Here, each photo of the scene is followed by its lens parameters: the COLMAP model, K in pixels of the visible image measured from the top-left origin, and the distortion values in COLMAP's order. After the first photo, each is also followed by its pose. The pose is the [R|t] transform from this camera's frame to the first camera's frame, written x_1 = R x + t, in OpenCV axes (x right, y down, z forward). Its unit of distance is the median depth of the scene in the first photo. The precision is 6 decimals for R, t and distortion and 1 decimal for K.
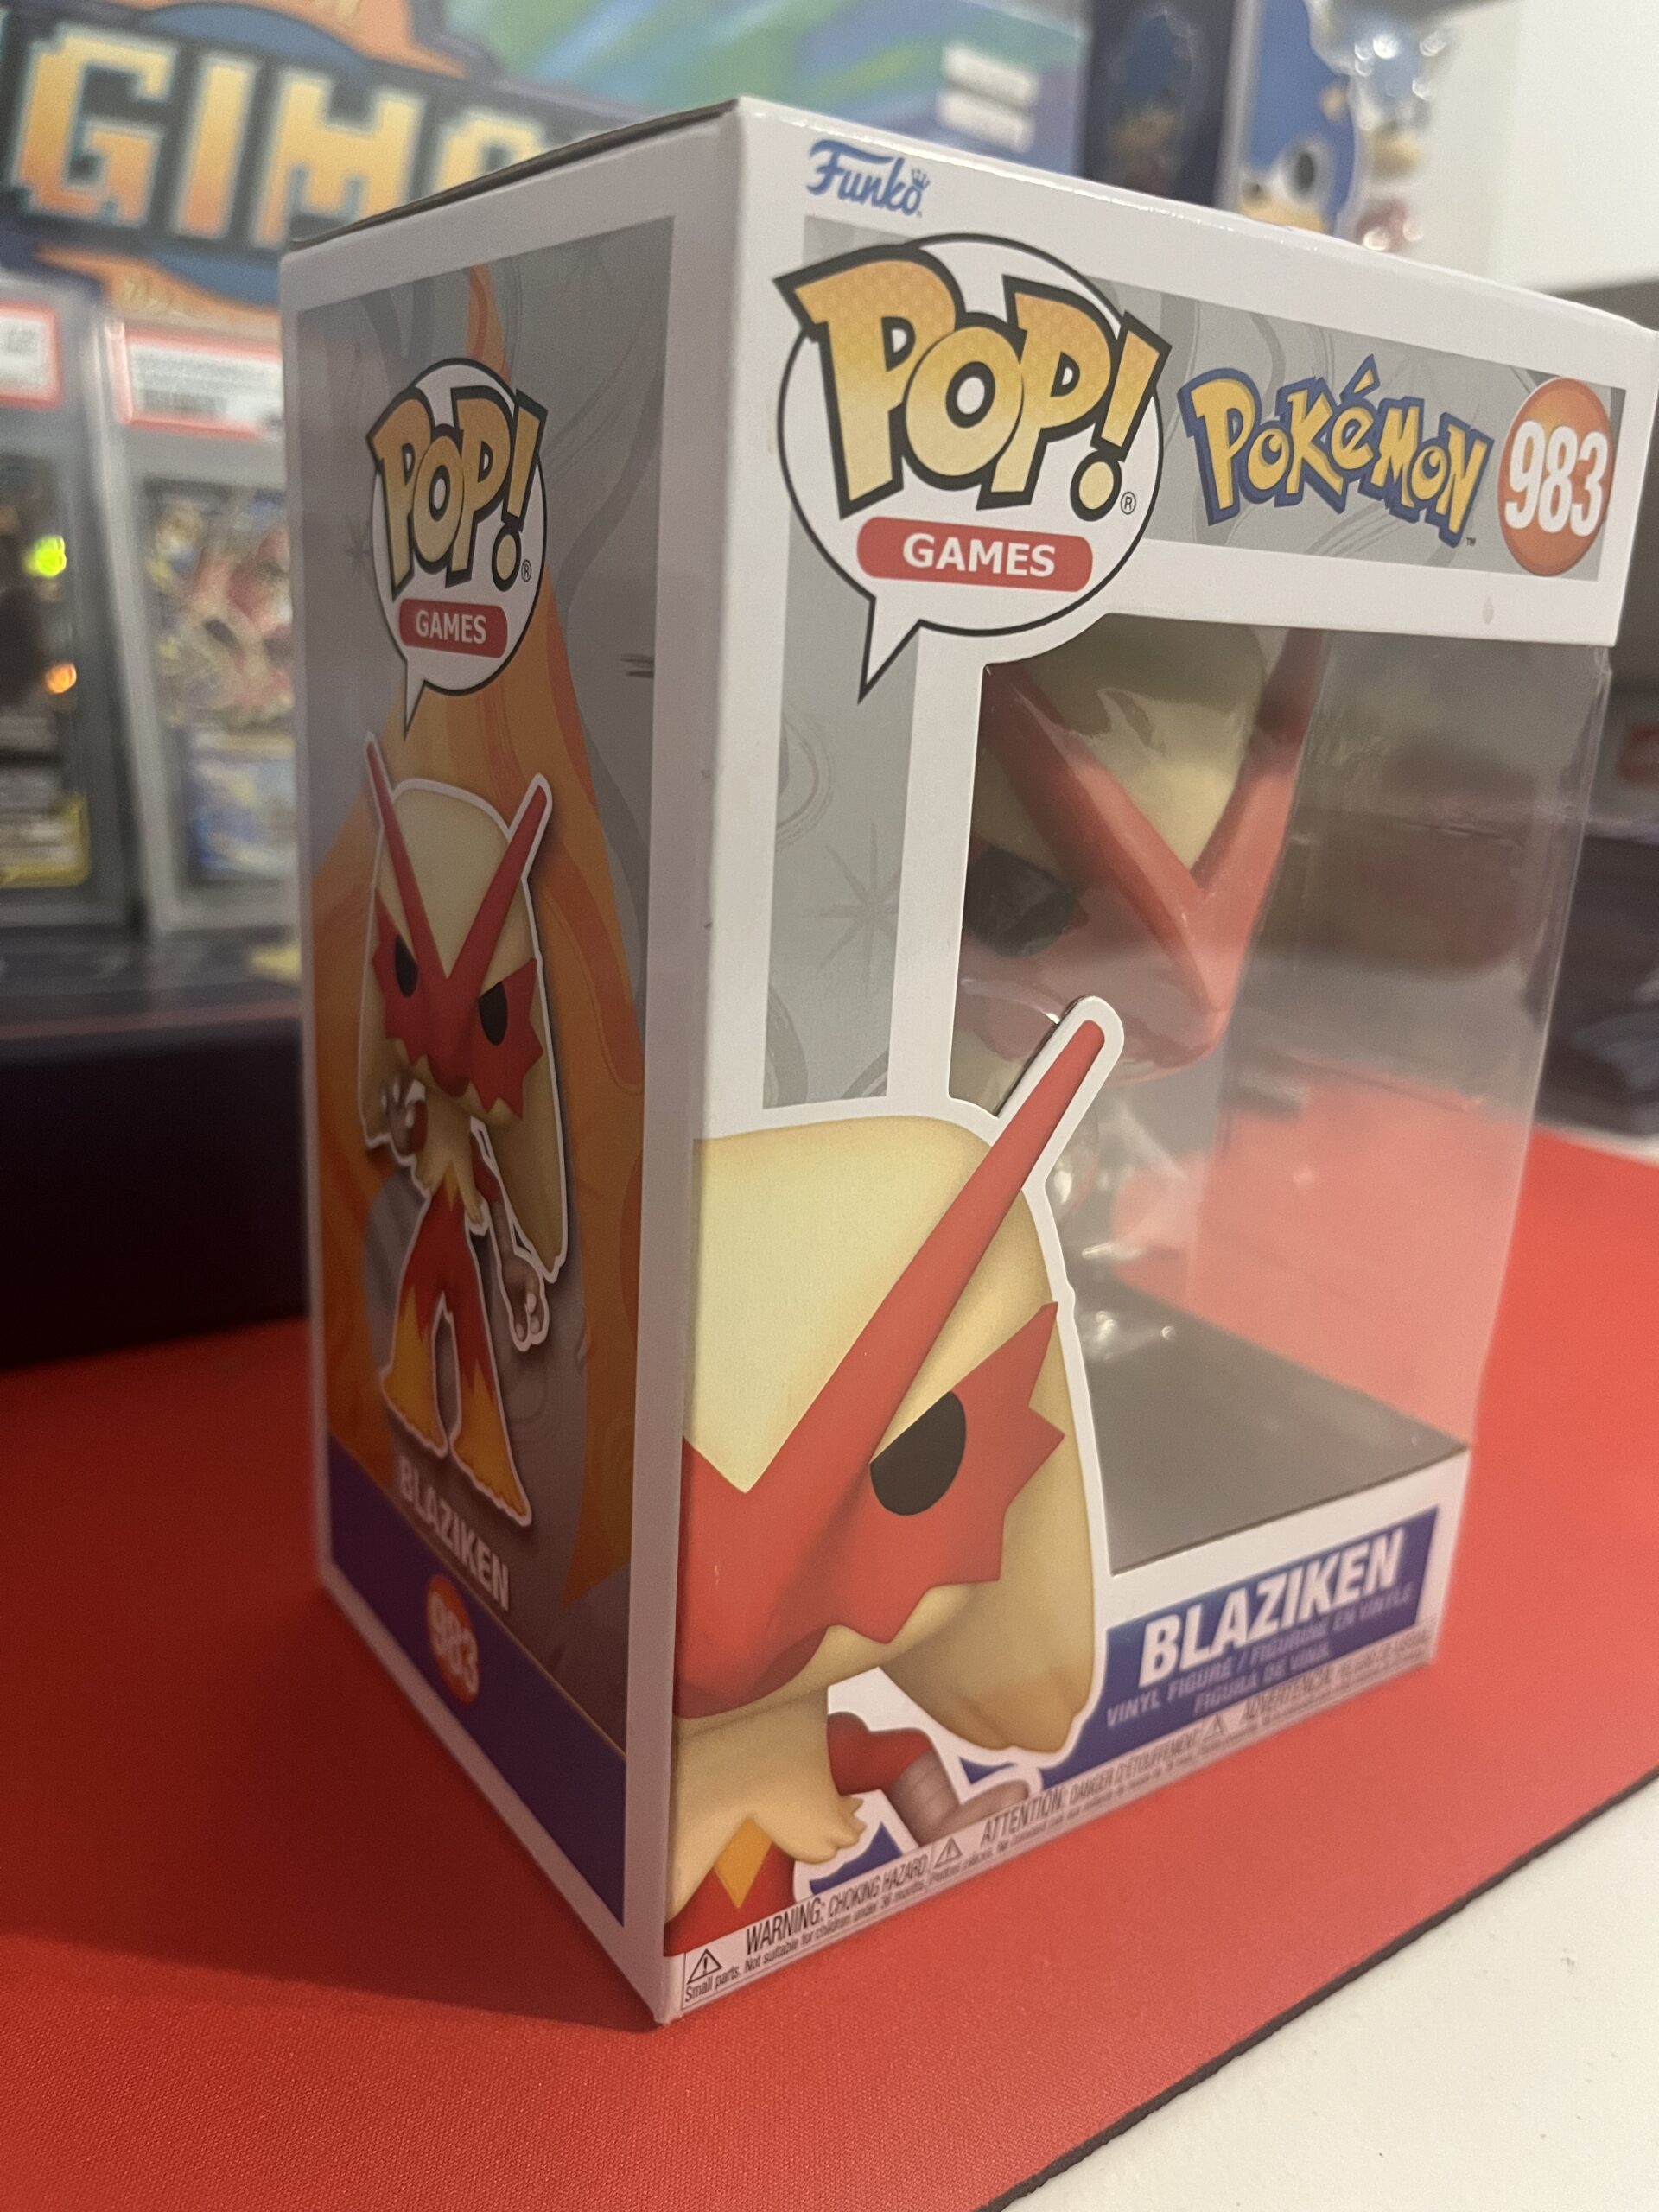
lens RADIAL K [[1765.2, 0, 870.4], [0, 1765.2, 1125.5], [0, 0, 1]] dist [-0.019680, 0.003800]
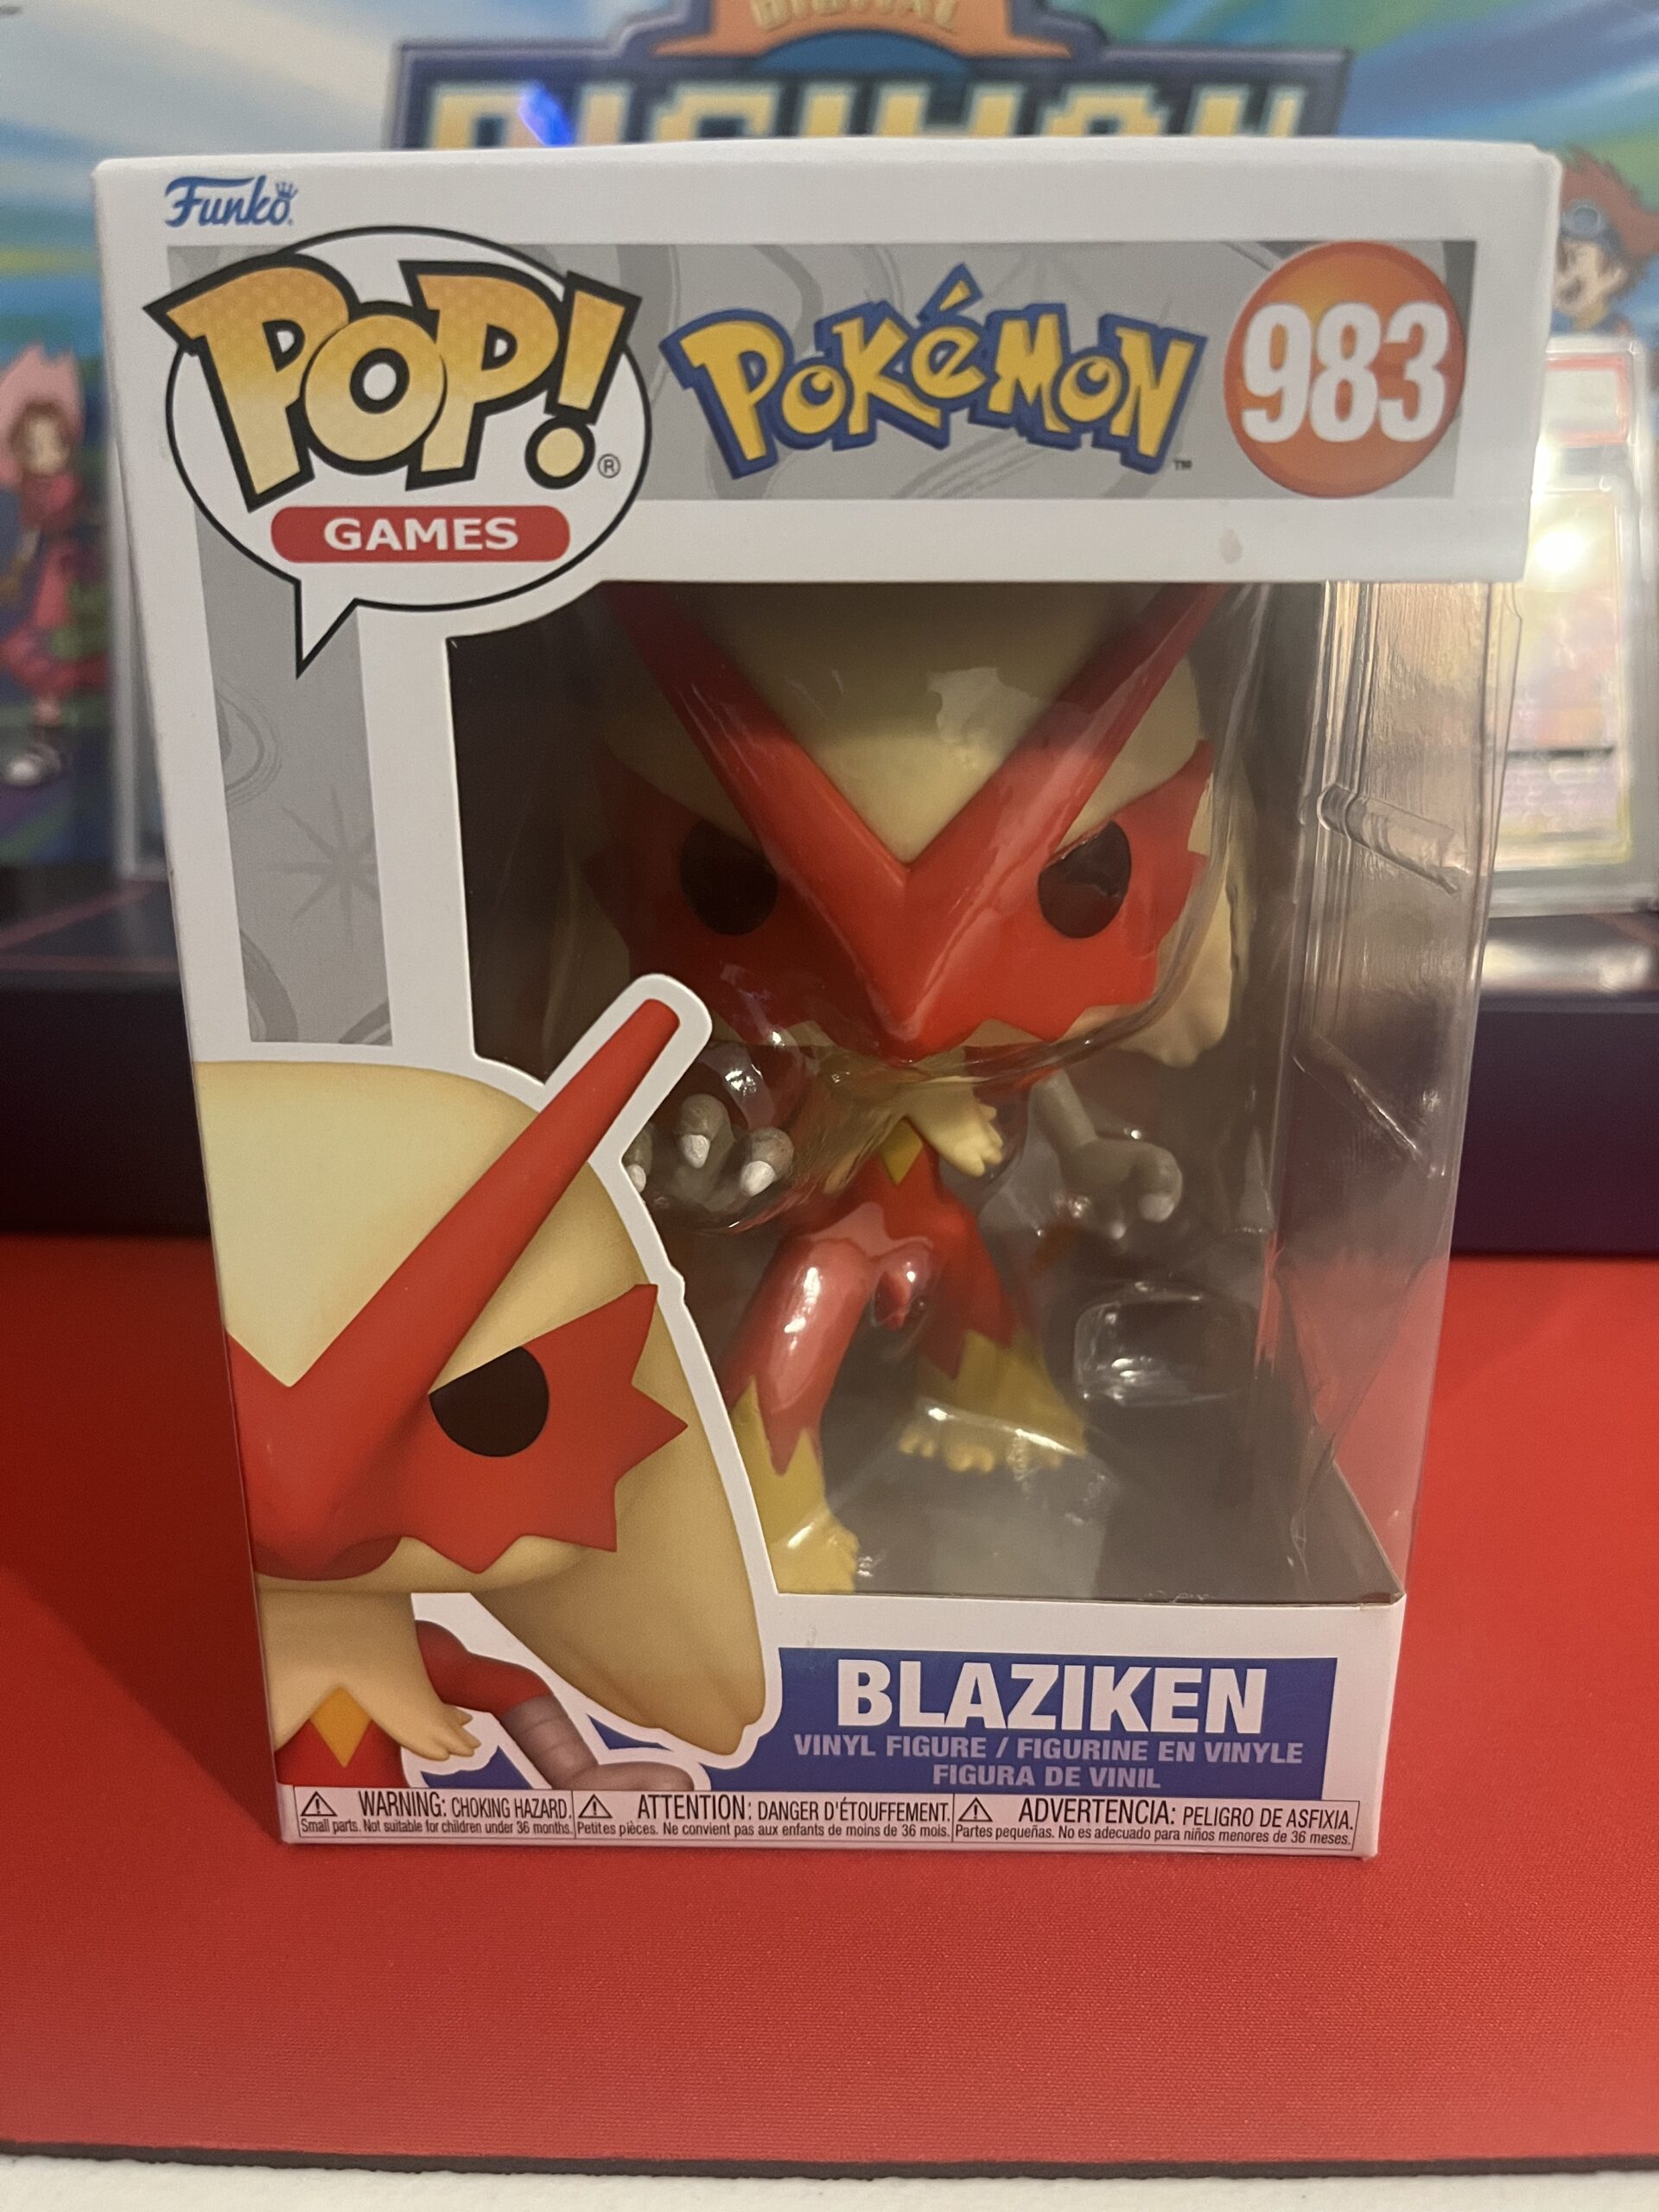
lens RADIAL K [[1765.2, 0, 854.4], [0, 1765.2, 1097.0], [0, 0, 1]] dist [-0.019680, 0.003800]
pose [[0.801364, 0.128190, -0.584280, 0.833203], [-0.125949, 0.991030, 0.044687, -0.067469], [0.584768, 0.037779, 0.810321, 0.296265]]
